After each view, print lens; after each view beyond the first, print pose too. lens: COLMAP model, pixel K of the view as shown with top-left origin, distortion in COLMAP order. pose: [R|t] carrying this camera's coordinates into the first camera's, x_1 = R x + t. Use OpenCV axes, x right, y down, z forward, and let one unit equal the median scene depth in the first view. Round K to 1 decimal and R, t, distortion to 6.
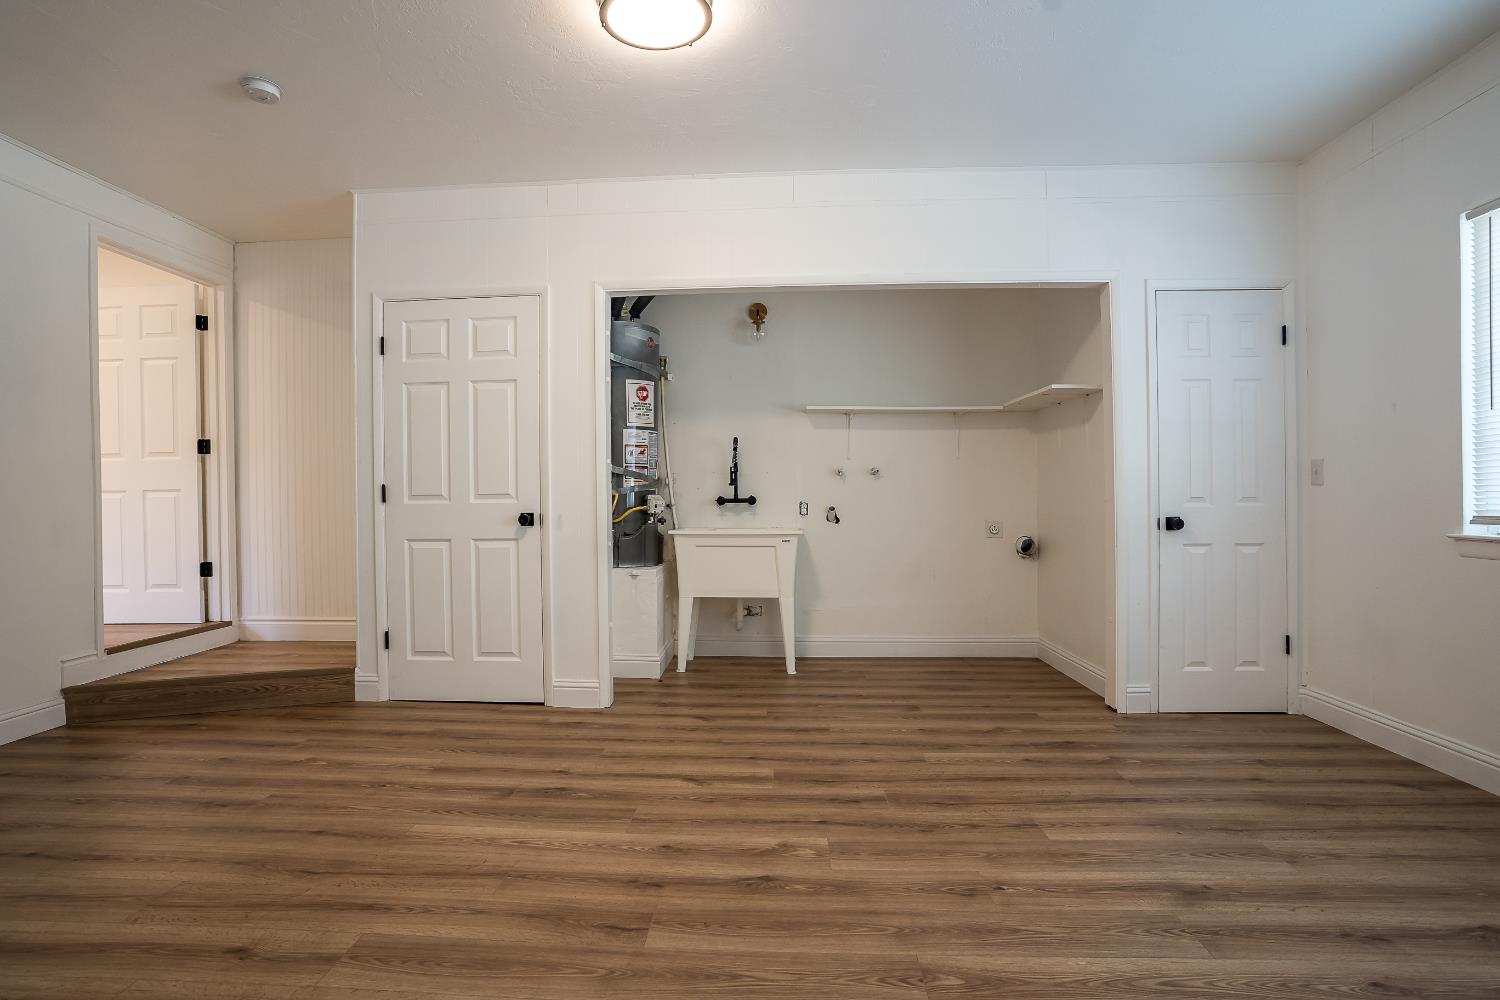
lens RADIAL K [[751.6, 0, 760.9], [0, 751.6, 500.7], [0, 0, 1]] dist [-0.064889, 0.026063]
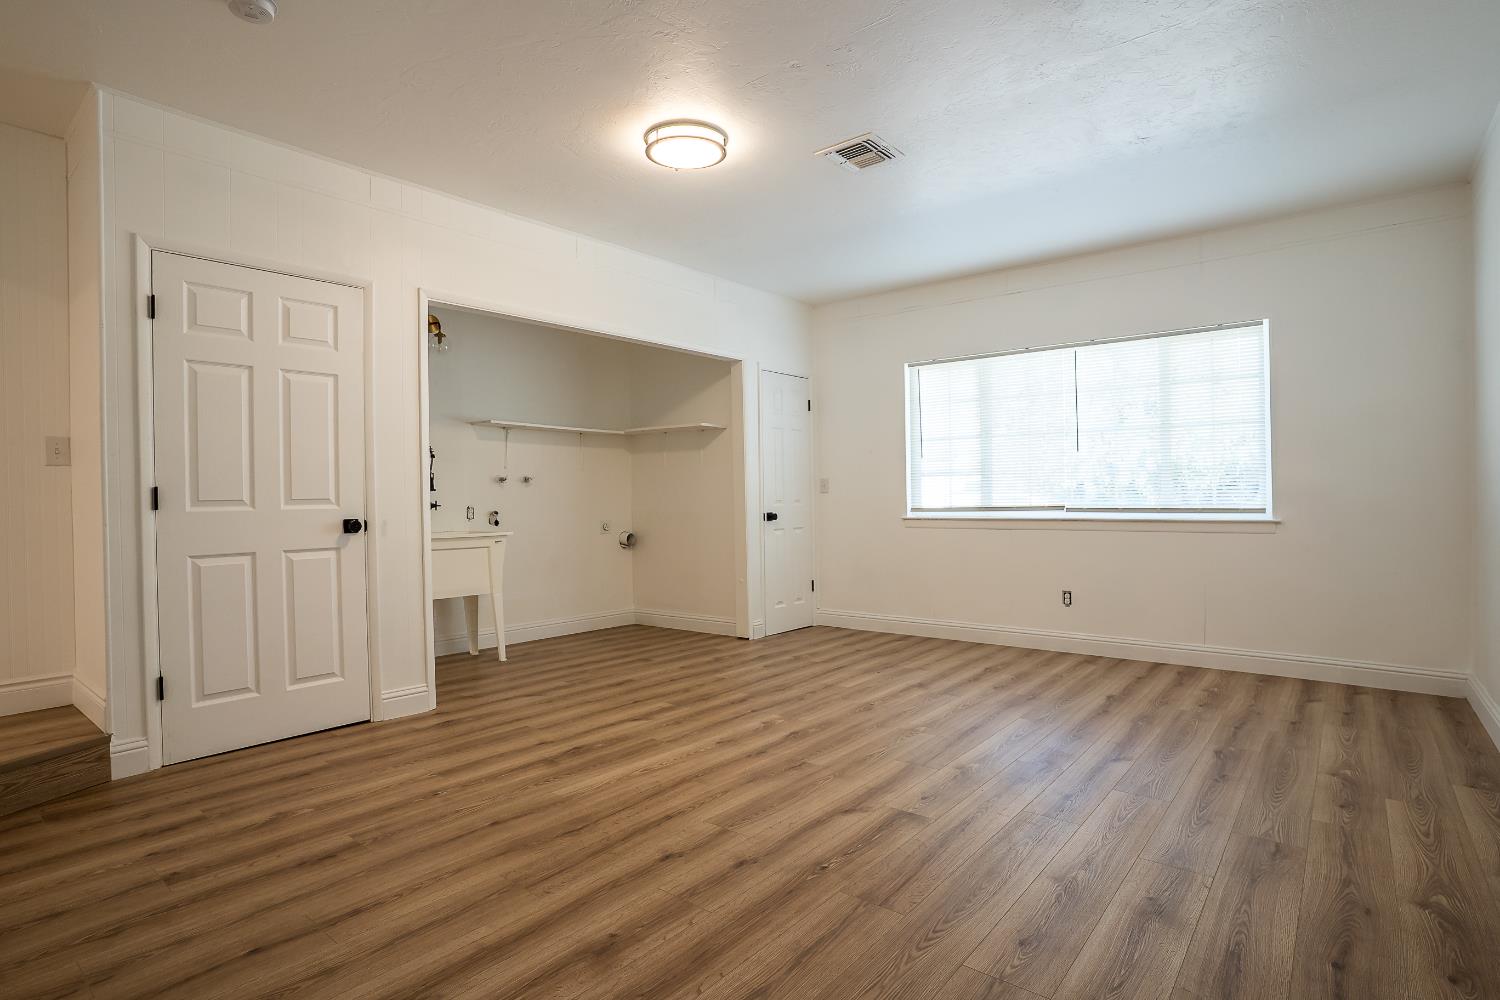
lens RADIAL K [[751.6, 0, 762.6], [0, 751.6, 501.9], [0, 0, 1]] dist [-0.064889, 0.026063]
pose [[0.591300, -0.004572, 0.806439, -0.867354], [0.011692, 0.999927, -0.002905, 0.004160], [-0.806367, 0.011147, 0.591310, 0.050101]]
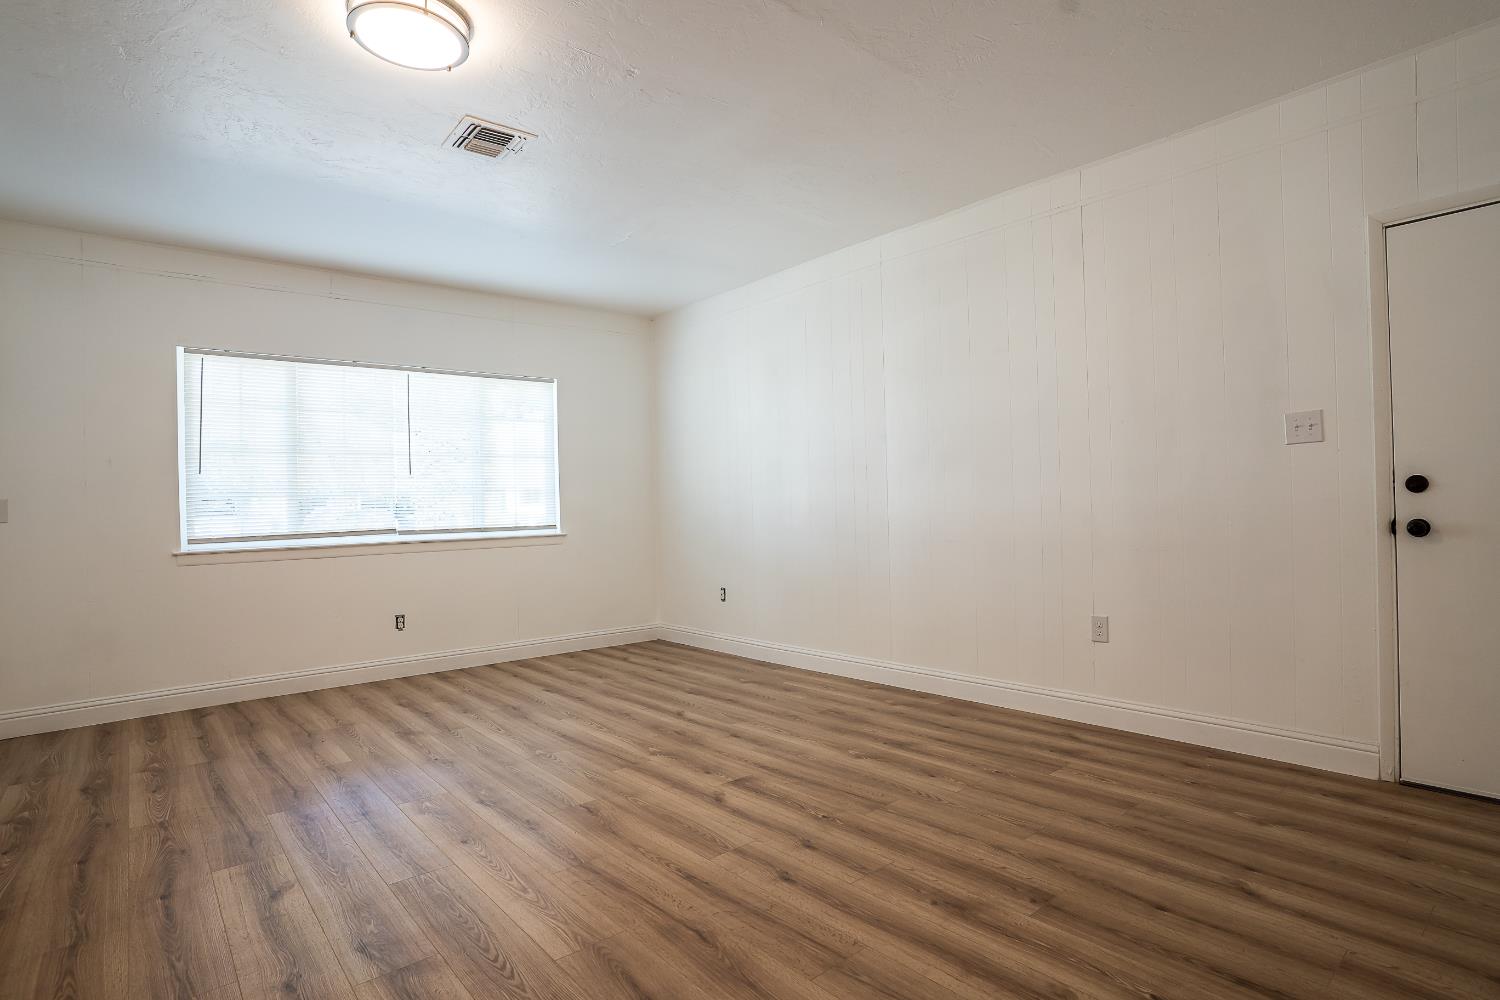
lens RADIAL K [[751.6, 0, 735.2], [0, 751.6, 500.3], [0, 0, 1]] dist [-0.064889, 0.026063]
pose [[-0.662828, 0.030917, 0.748133, -0.843988], [0.037667, 0.999259, -0.007923, -0.005204], [-0.747824, 0.022929, -0.663501, 0.980371]]
